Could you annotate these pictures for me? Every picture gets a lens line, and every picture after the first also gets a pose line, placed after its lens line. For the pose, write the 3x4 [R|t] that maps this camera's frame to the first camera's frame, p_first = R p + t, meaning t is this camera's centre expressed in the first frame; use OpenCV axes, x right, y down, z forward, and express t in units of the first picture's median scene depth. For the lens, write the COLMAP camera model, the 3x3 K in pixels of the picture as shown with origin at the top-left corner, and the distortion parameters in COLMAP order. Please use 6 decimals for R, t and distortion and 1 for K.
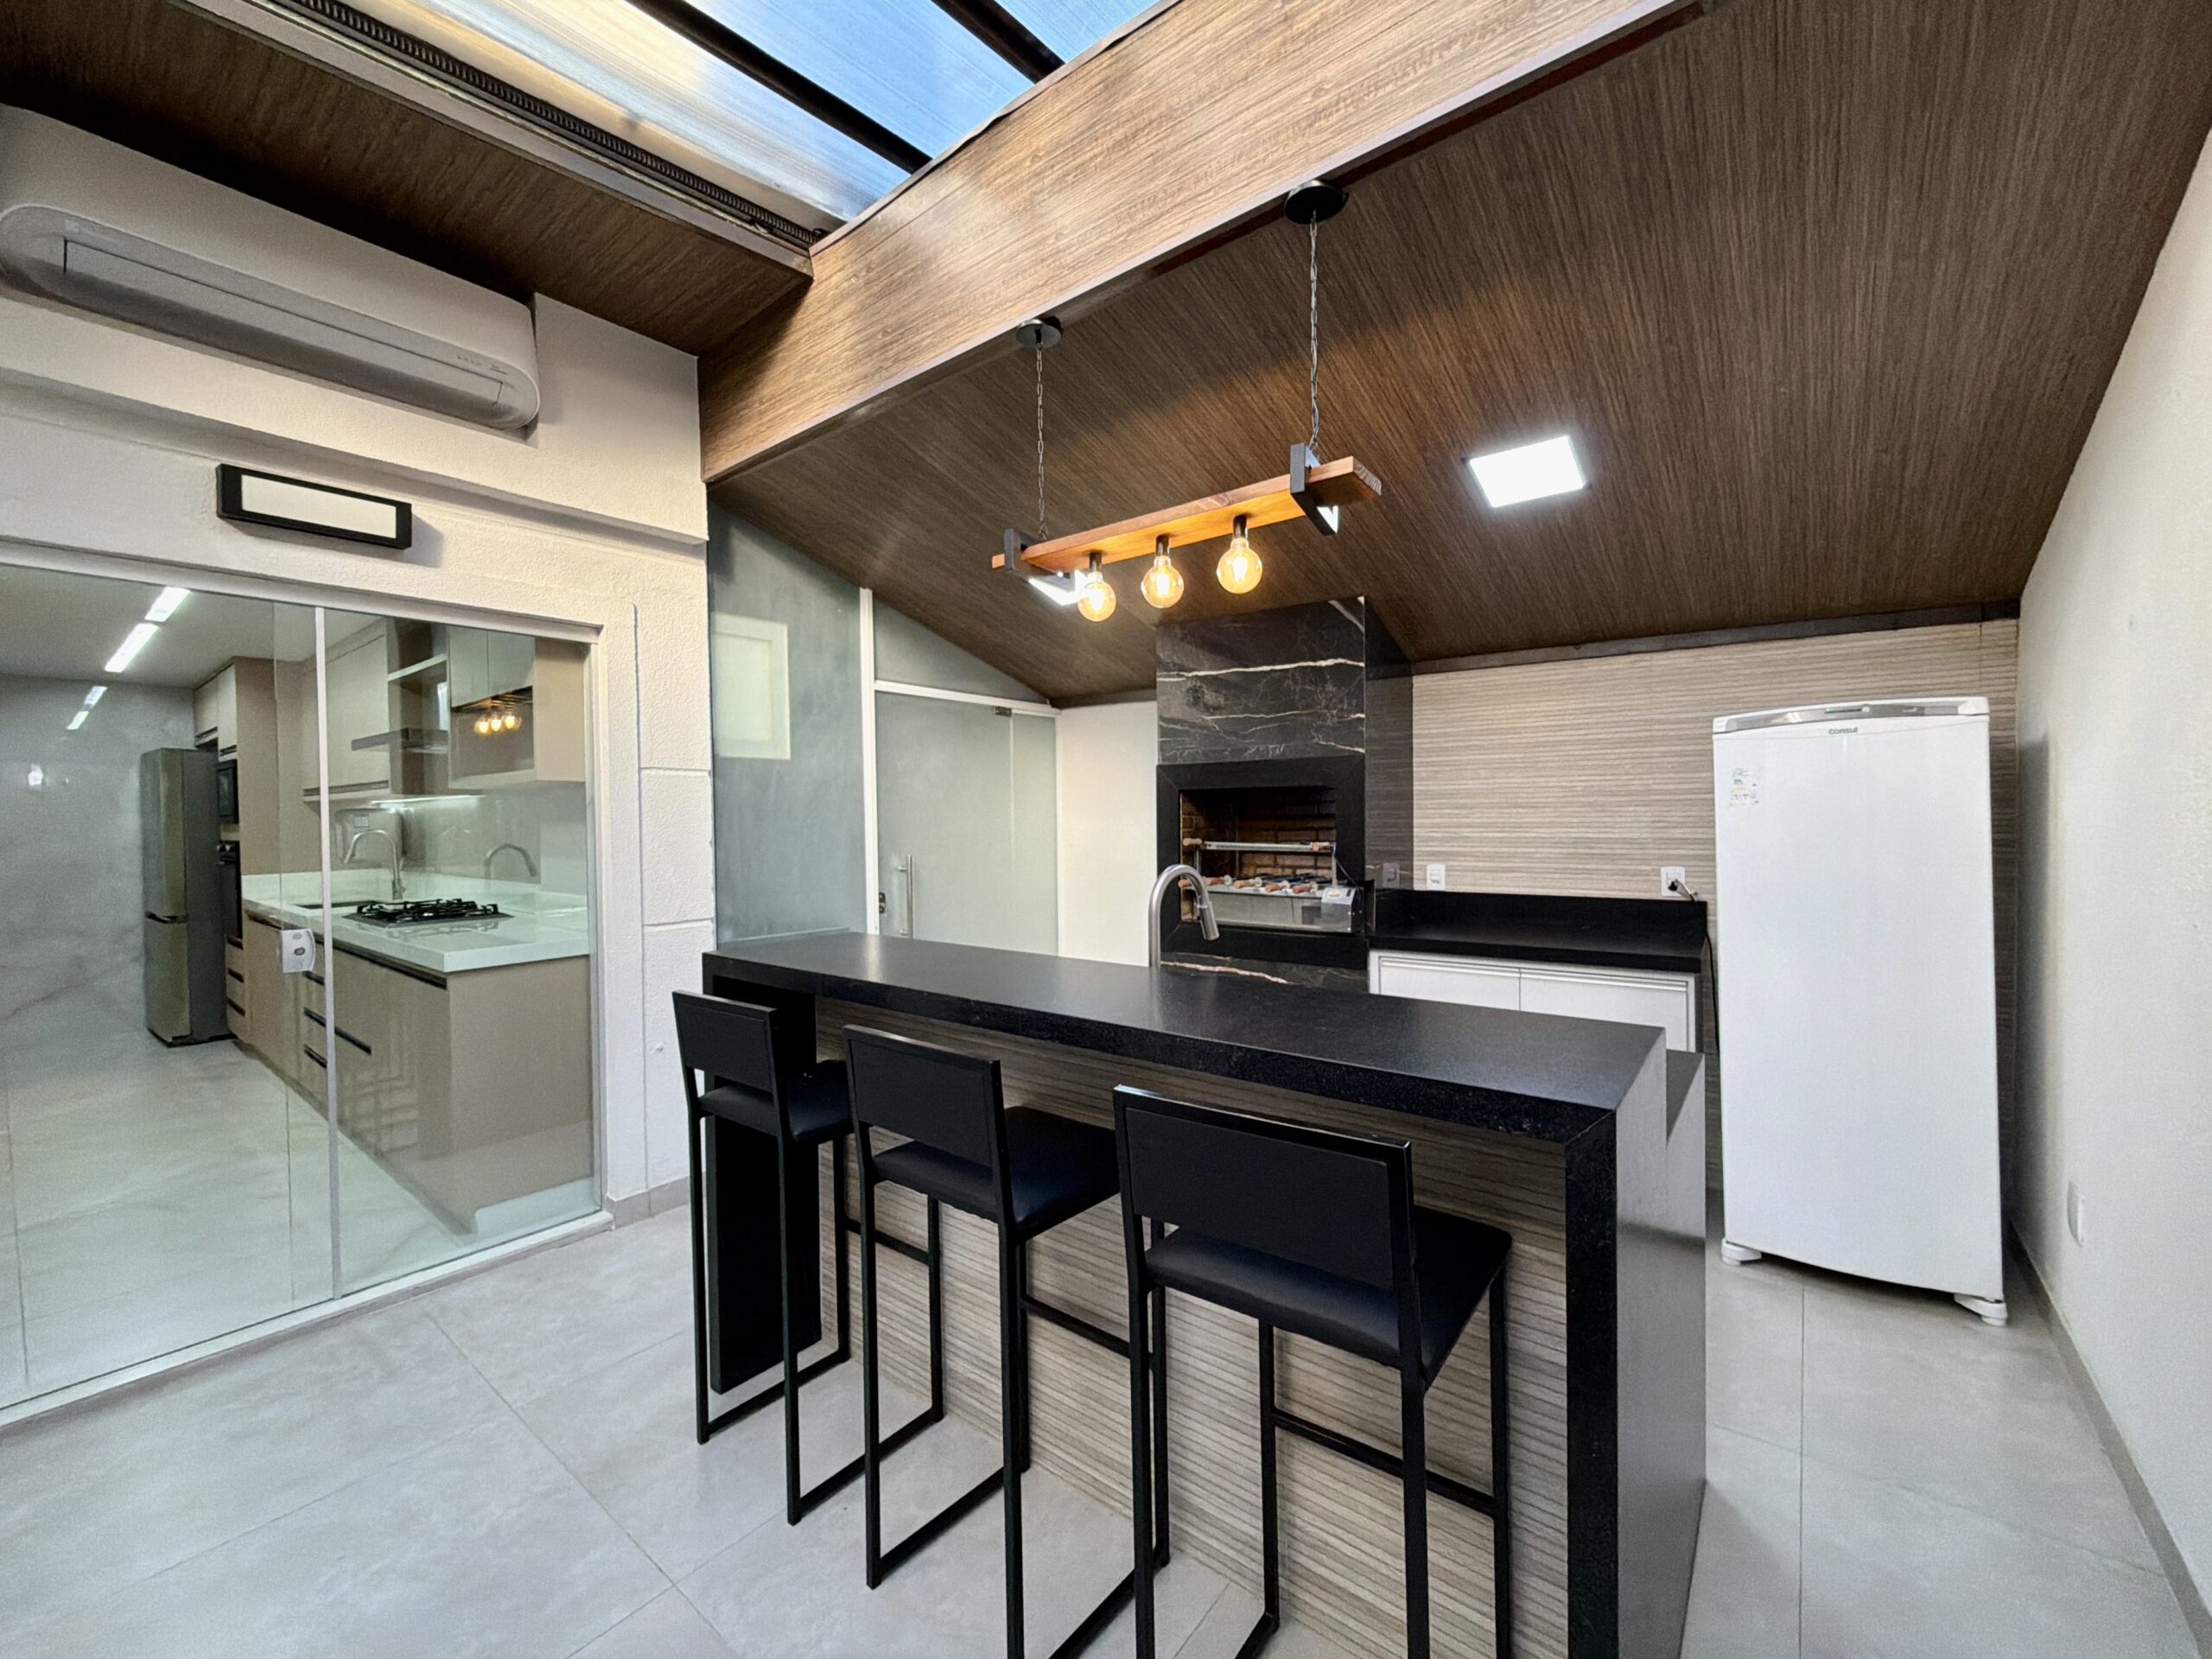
lens RADIAL K [[882.1, 0, 1107.0], [0, 882.1, 830.4], [0, 0, 1]] dist [0.000148, -0.000016]
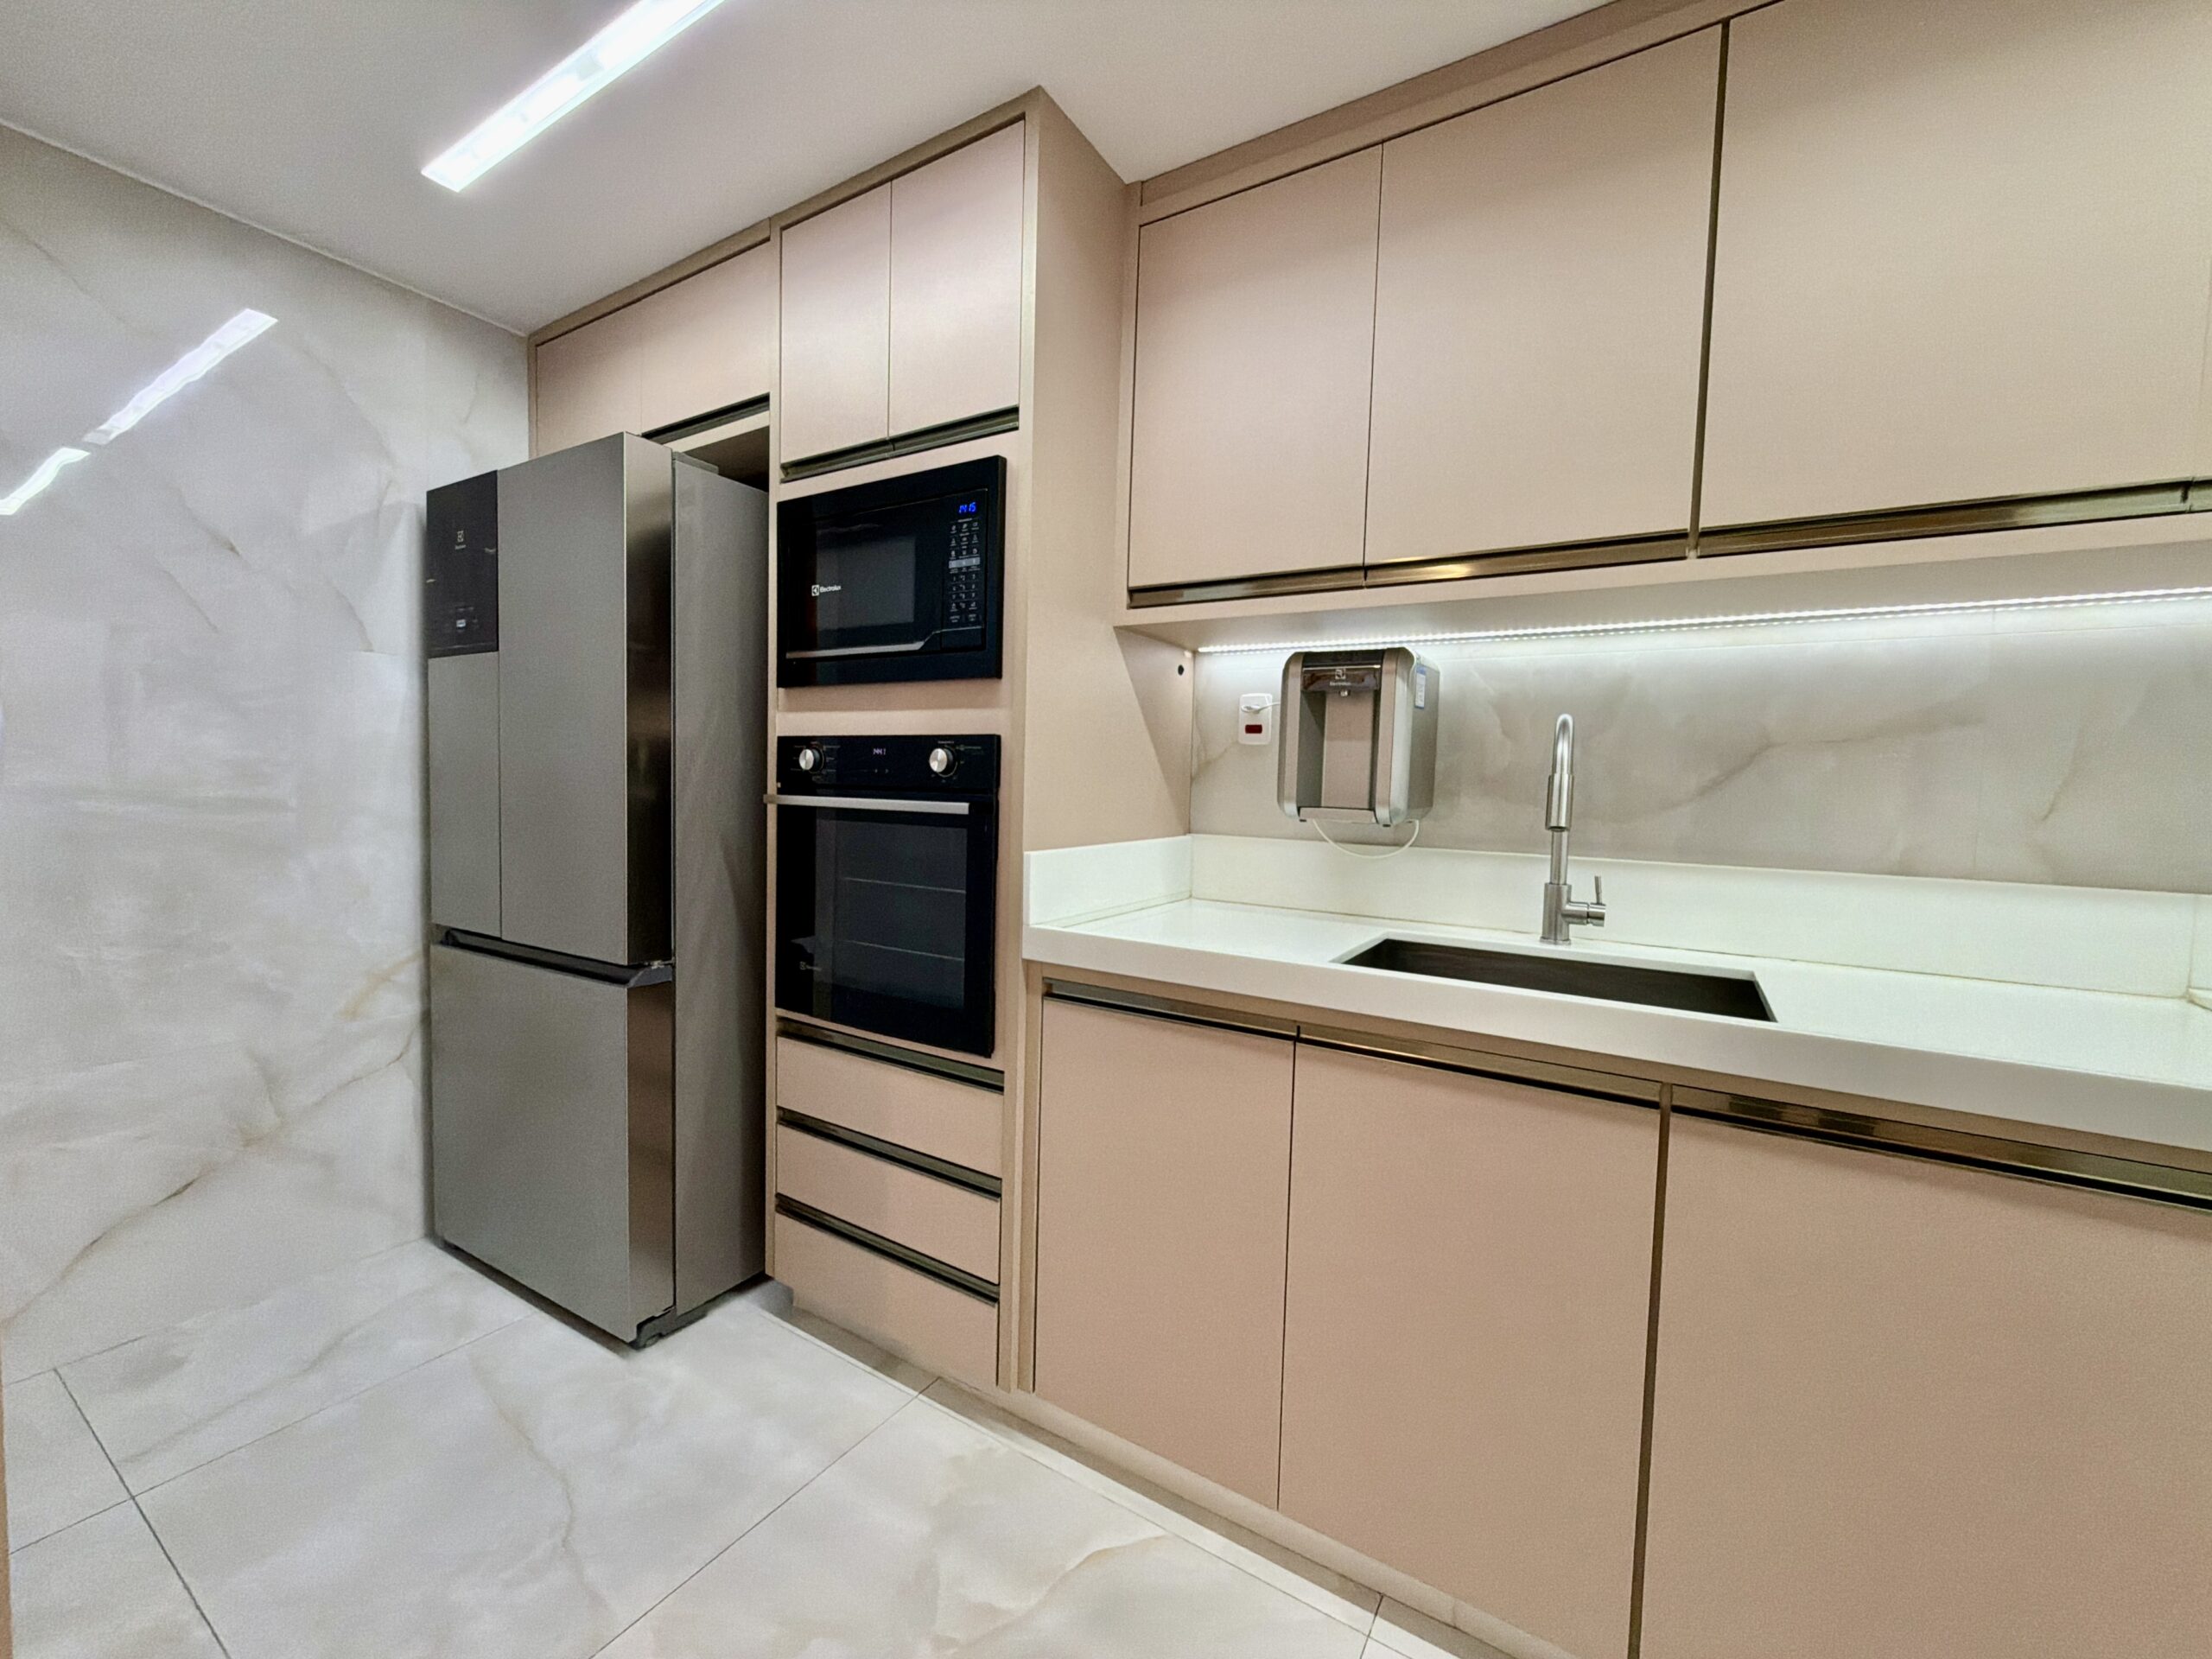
lens RADIAL K [[882.1, 0, 1107.0], [0, 882.1, 830.4], [0, 0, 1]] dist [0.000148, -0.000016]
pose [[0.992865, 0.033852, 0.114336, -0.910914], [-0.038104, 0.998653, 0.035206, 0.030219], [-0.112991, -0.039311, 0.992818, 0.645930]]
